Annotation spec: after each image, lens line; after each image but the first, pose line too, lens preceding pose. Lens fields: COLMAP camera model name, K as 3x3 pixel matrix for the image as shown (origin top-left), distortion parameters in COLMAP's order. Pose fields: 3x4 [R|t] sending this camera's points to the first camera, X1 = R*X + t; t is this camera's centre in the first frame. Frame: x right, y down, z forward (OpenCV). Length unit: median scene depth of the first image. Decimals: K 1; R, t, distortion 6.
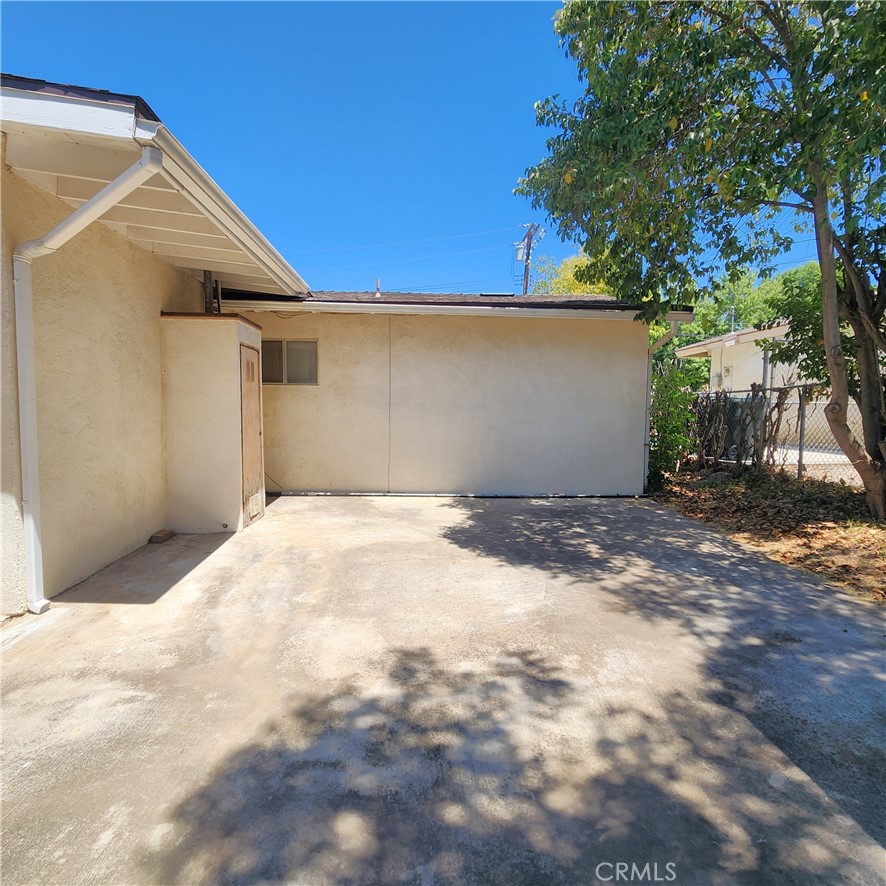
lens RADIAL K [[507.1, 0, 445.0], [0, 507.1, 443.0], [0, 0, 1]] dist [-0.002486, 0.000896]
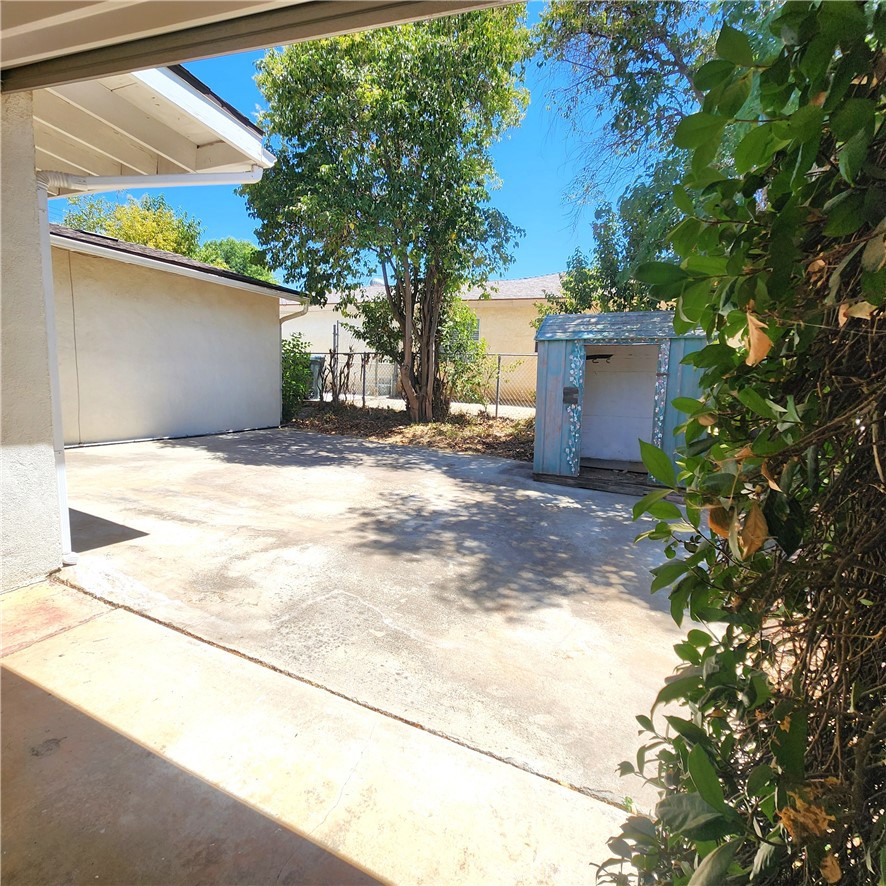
lens RADIAL K [[487.0, 0, 442.1], [0, 487.0, 443.2], [0, 0, 1]] dist [0.000427, 0.001907]
pose [[0.473889, -0.110997, 0.873561, -1.056799], [0.018663, 0.993067, 0.116058, 0.006396], [-0.880387, -0.038695, 0.472675, -0.054662]]
